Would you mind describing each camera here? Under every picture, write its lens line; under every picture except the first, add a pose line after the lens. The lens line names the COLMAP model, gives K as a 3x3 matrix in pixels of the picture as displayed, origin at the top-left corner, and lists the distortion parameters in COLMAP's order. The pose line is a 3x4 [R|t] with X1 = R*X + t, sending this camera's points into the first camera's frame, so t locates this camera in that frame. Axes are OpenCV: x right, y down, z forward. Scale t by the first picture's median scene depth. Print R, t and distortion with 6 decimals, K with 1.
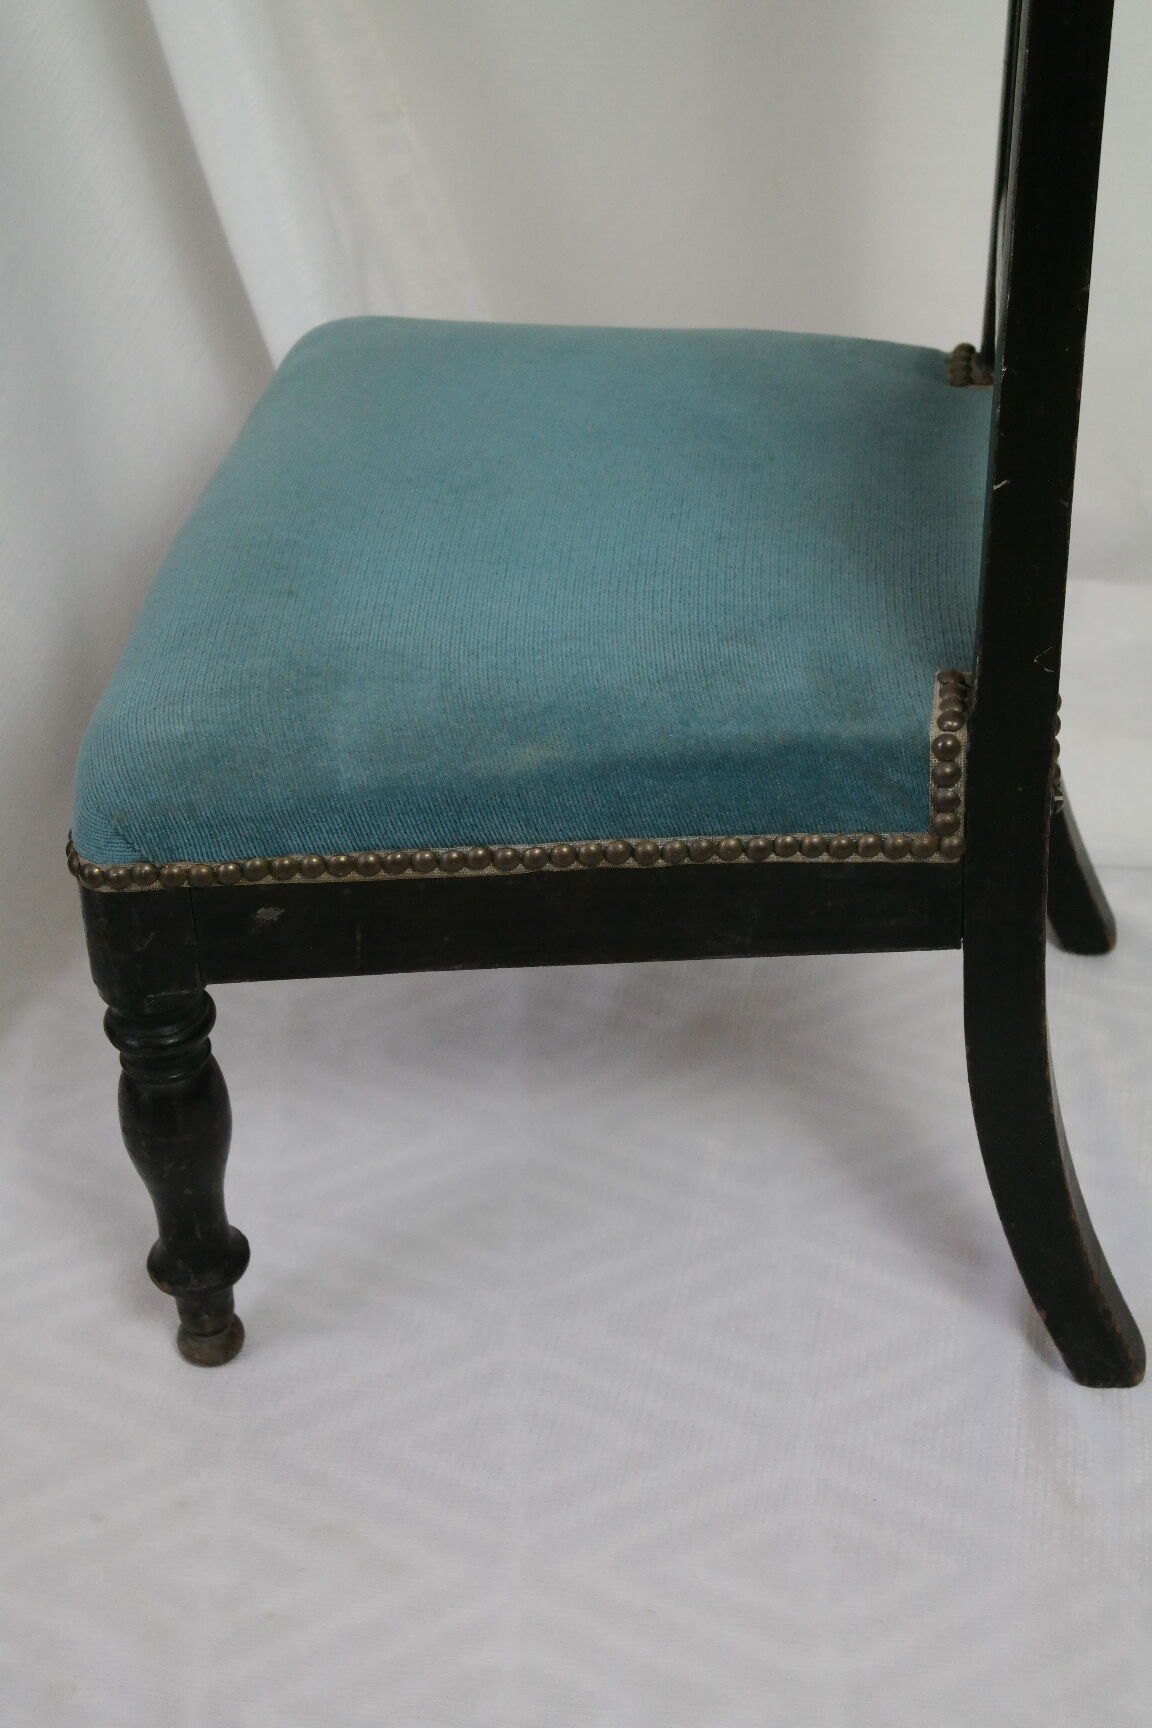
lens RADIAL K [[3192.0, 0, 577.4], [0, 3192.0, 923.5], [0, 0, 1]] dist [0.020862, 0.058926]
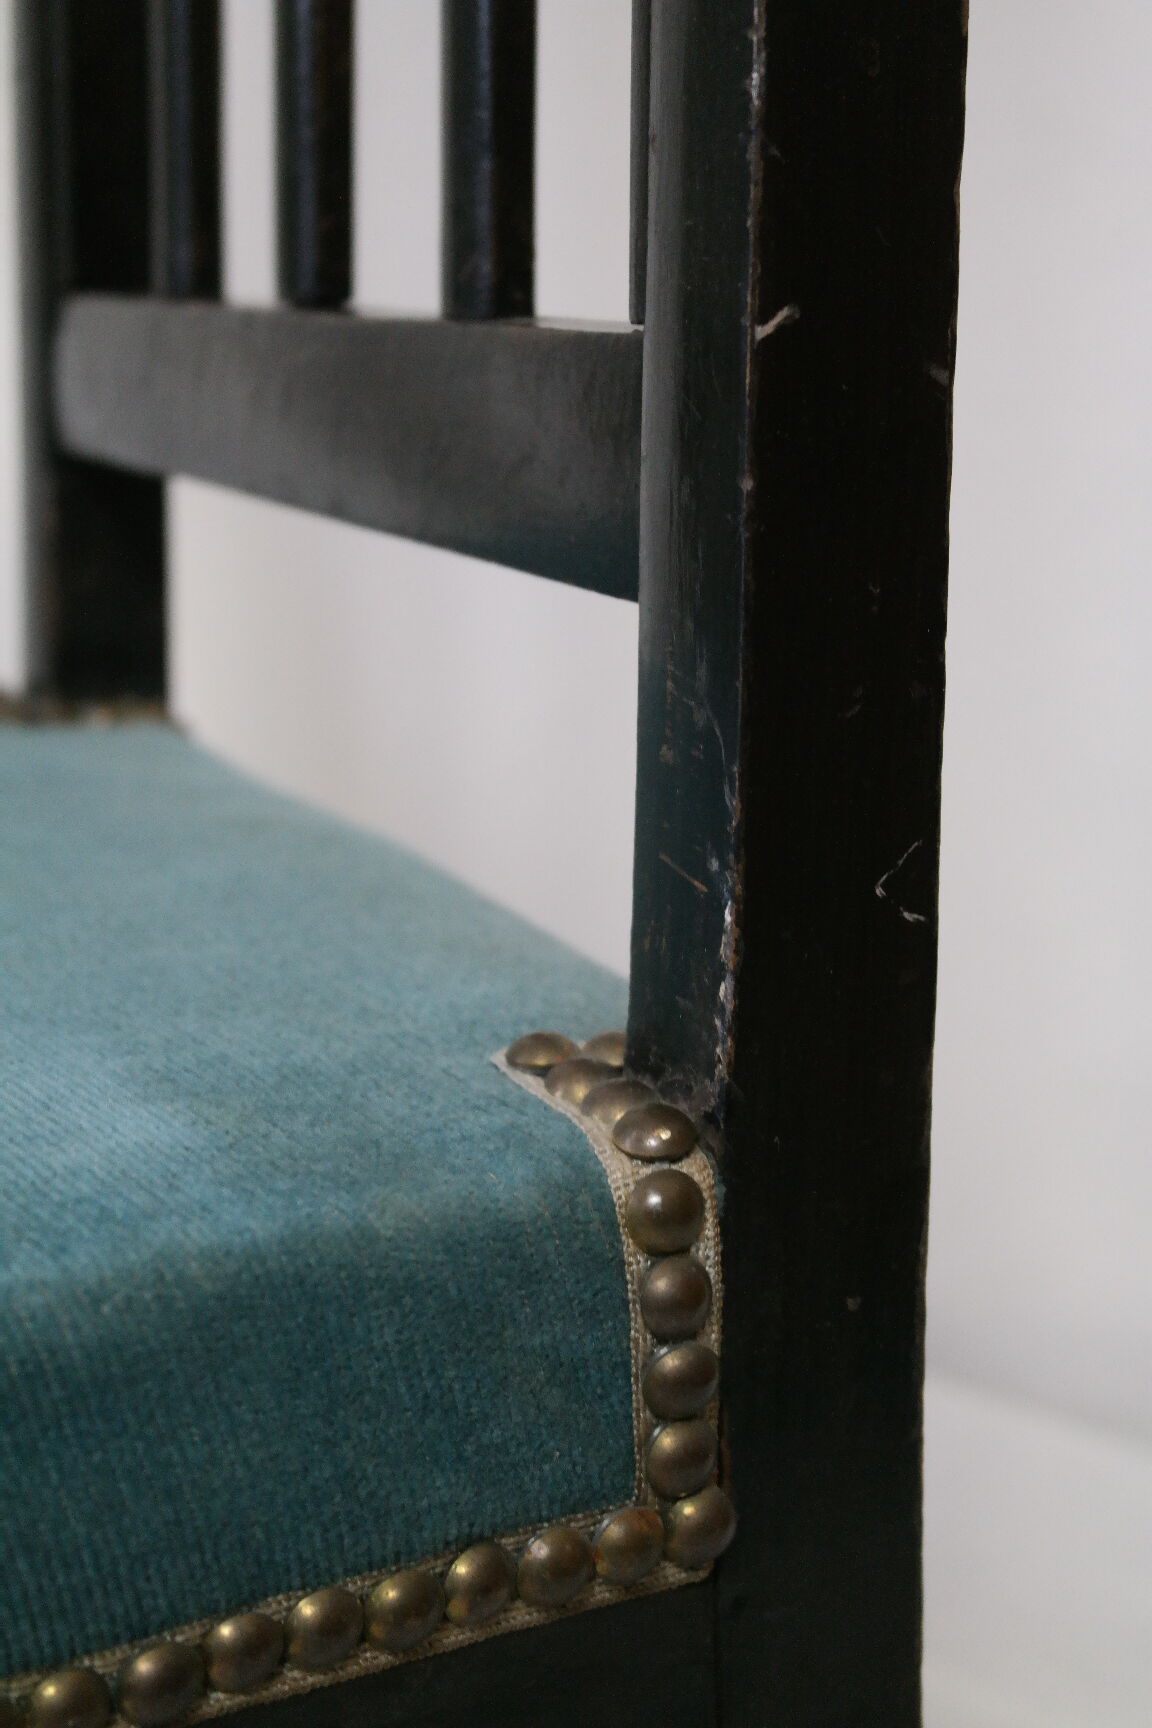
lens RADIAL K [[2988.9, 0, 576.0], [0, 2988.9, 864.0], [0, 0, 1]] dist [0.016200, 0.107792]
pose [[0.838784, -0.104964, 0.534251, -0.049983], [0.275236, 0.928375, -0.249728, -0.014139], [-0.469773, 0.356513, 0.807596, 0.729872]]
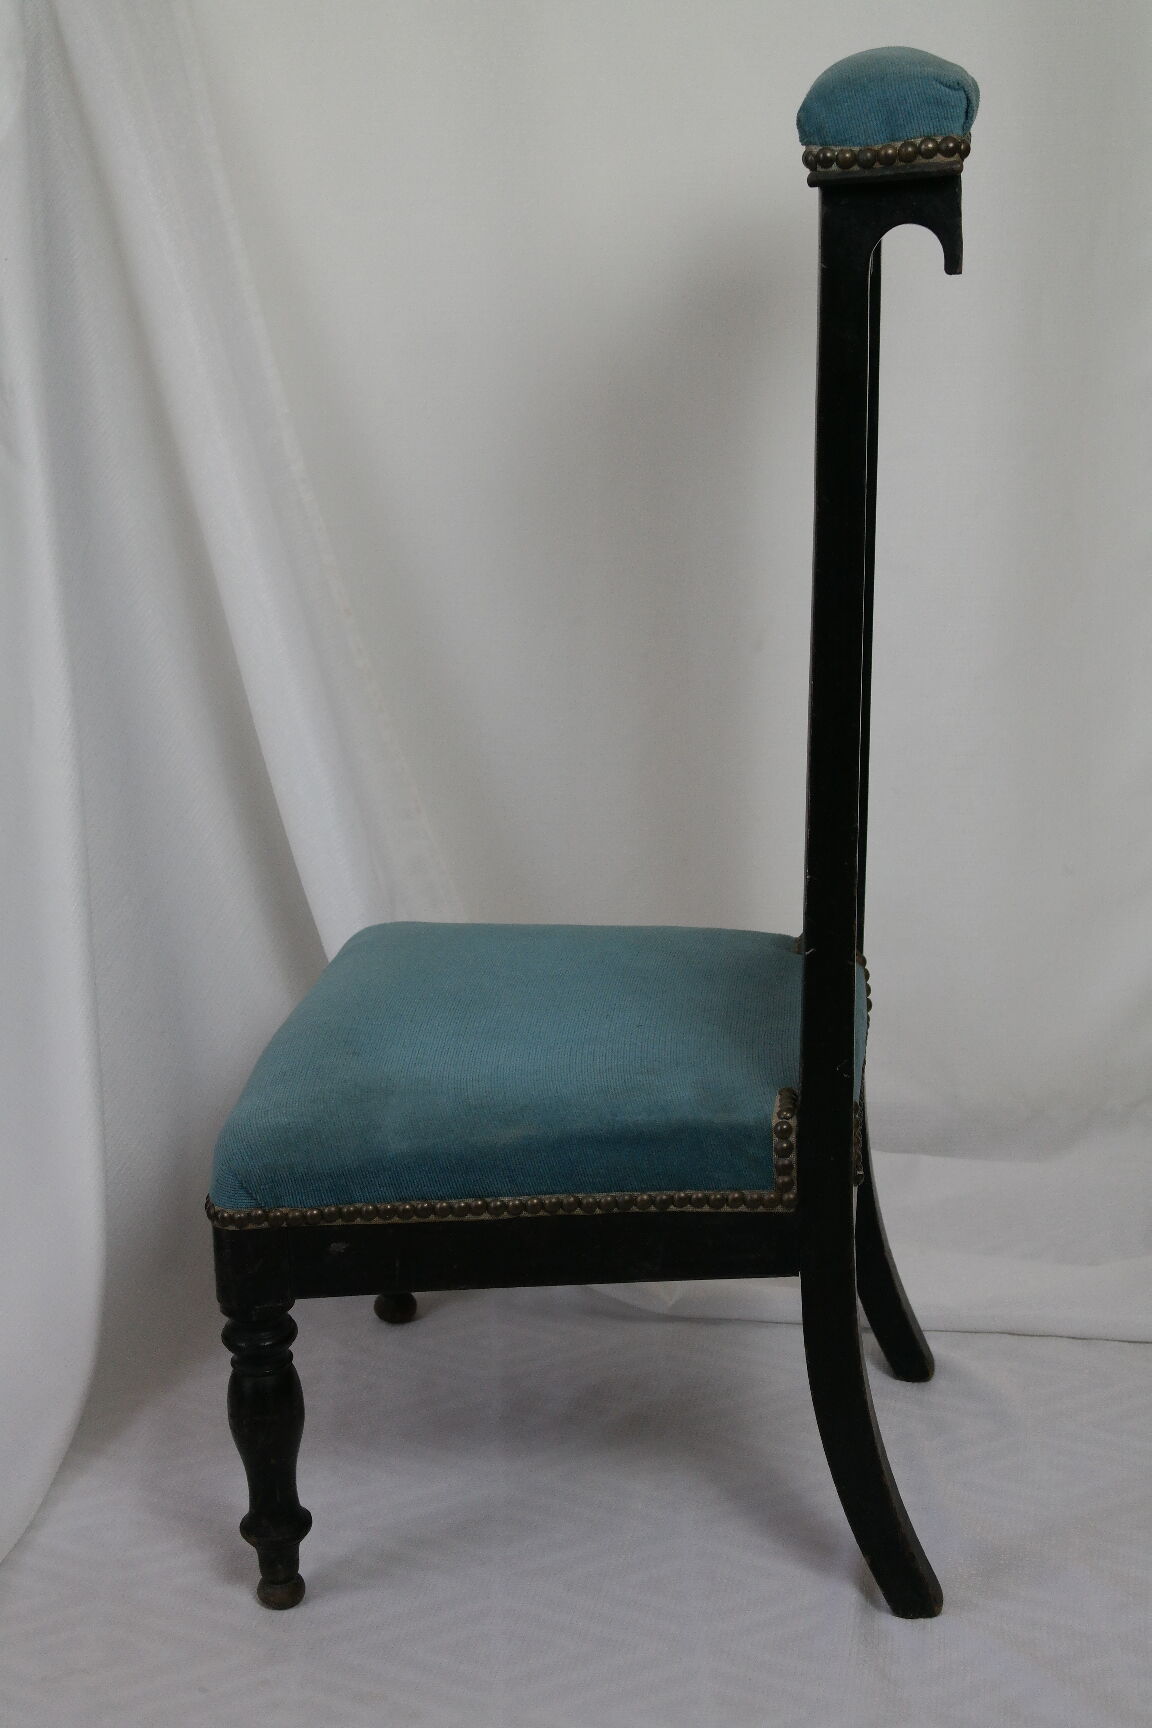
lens RADIAL K [[2988.9, 0, 576.0], [0, 2988.9, 864.0], [0, 0, 1]] dist [0.016200, 0.107792]
pose [[0.999930, 0.004045, 0.011115, -0.000967], [-0.000693, 0.958118, -0.286372, 0.230278], [-0.011808, 0.286344, 0.958054, -0.409246]]
